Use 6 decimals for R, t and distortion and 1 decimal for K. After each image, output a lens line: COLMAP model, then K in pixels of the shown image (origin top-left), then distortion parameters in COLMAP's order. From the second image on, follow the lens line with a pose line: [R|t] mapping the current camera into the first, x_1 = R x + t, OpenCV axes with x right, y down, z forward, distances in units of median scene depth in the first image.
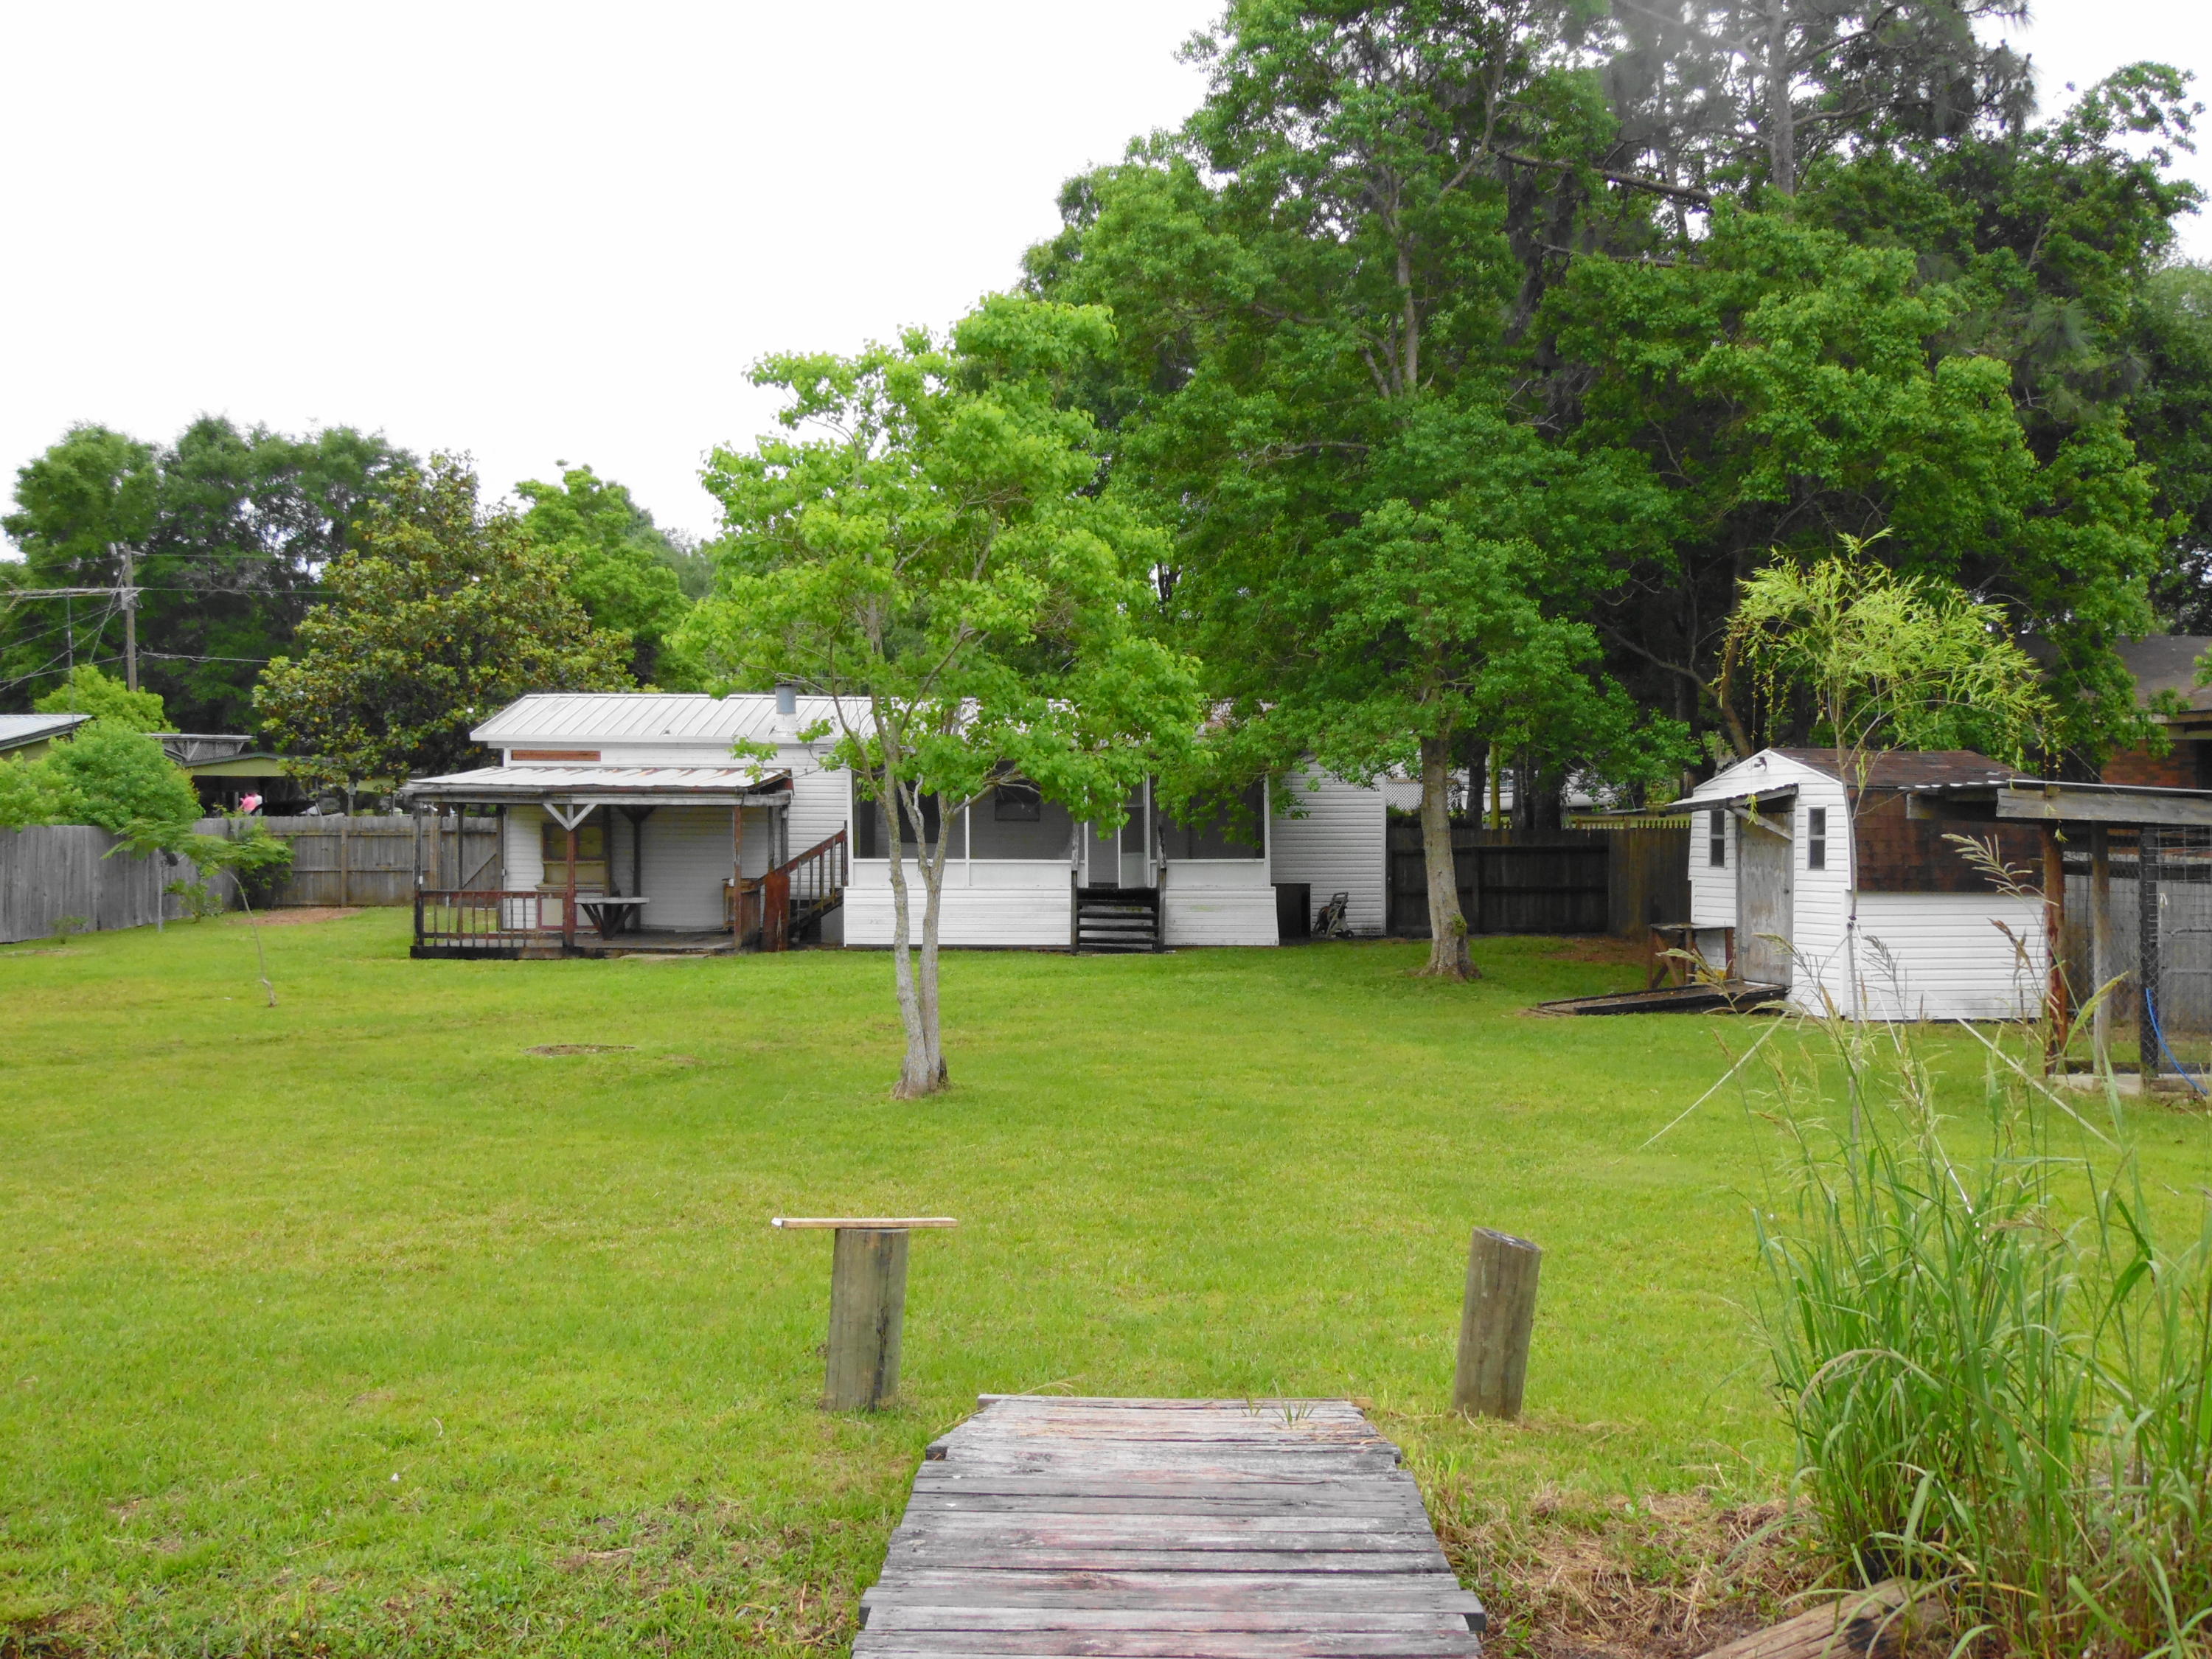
lens RADIAL K [[2532.3, 0, 1106.0], [0, 2532.3, 829.5], [0, 0, 1]] dist [0.004879, 0.031984]
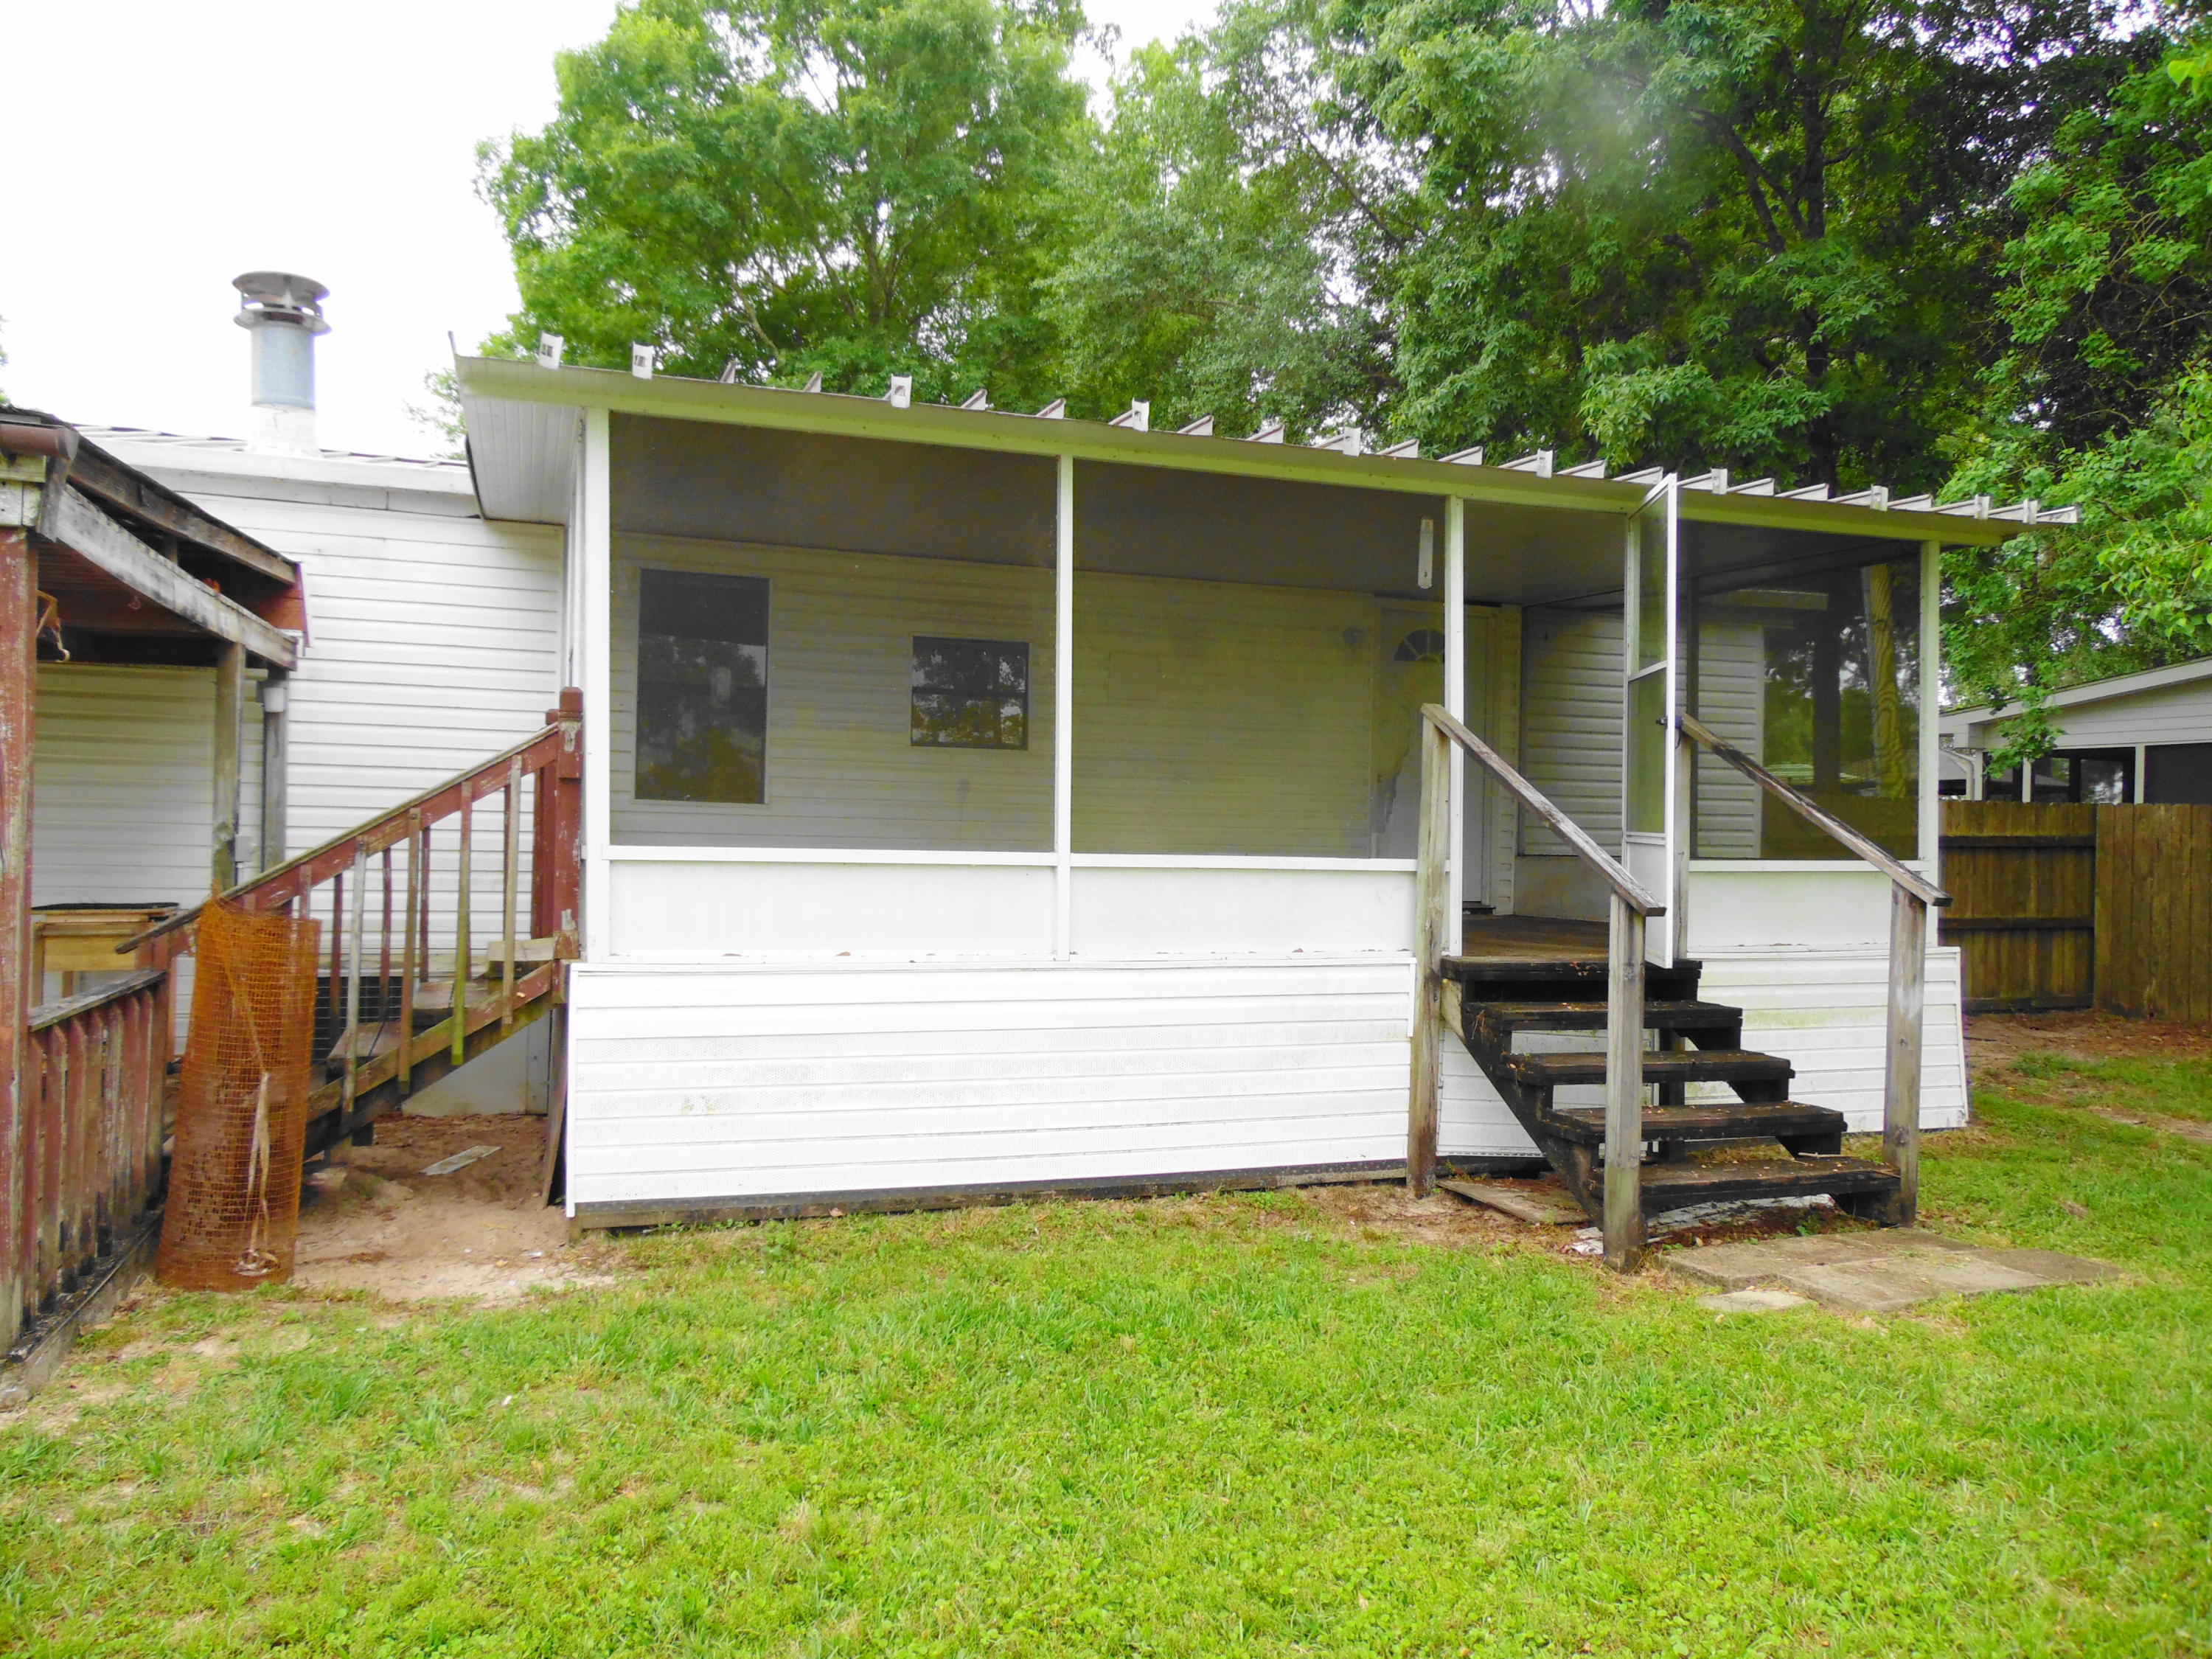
lens RADIAL K [[1633.4, 0, 1106.0], [0, 1633.4, 829.5], [0, 0, 1]] dist [-0.037131, 0.065002]
pose [[0.934309, 0.017420, 0.356039, -0.110838], [-0.017414, 0.999843, -0.003221, 0.009796], [-0.356039, -0.003191, 0.934466, 0.840018]]
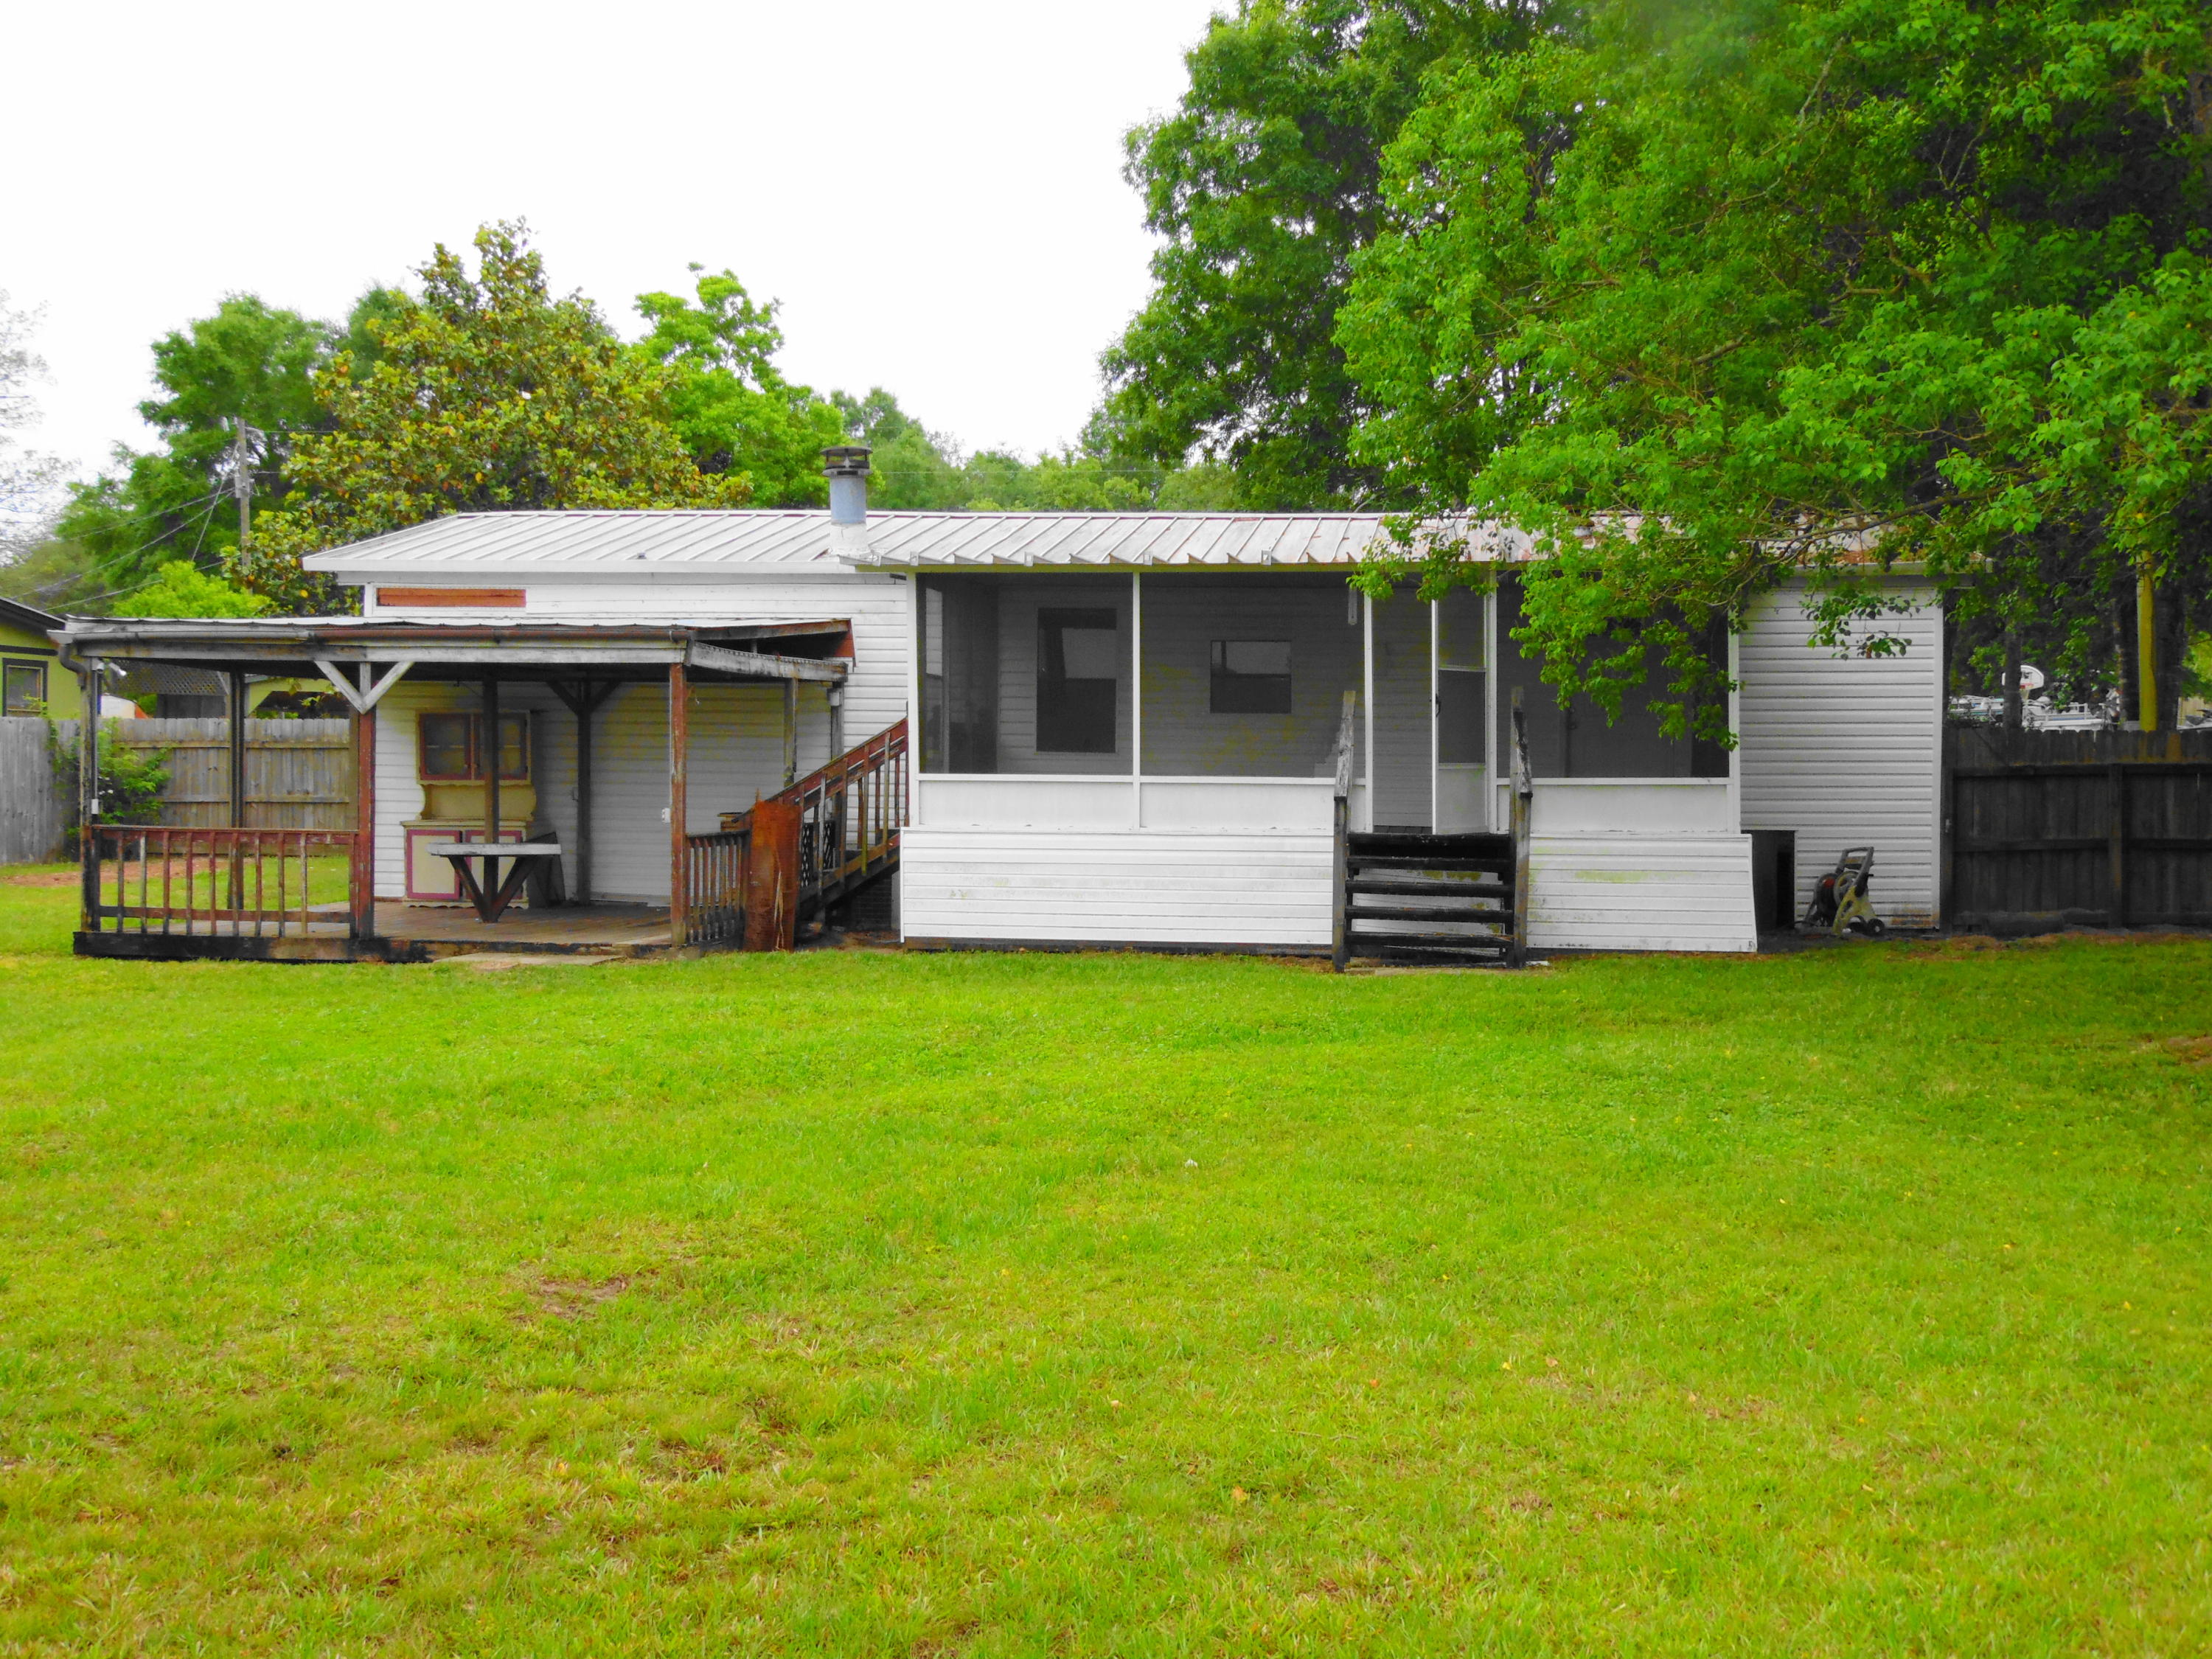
lens RADIAL K [[2532.3, 0, 1106.0], [0, 2532.3, 829.5], [0, 0, 1]] dist [0.004879, 0.031984]
pose [[0.991655, 0.008313, -0.128649, 0.005319], [-0.006195, 0.999839, 0.016856, 0.014103], [0.128769, -0.015918, 0.991547, 0.489976]]
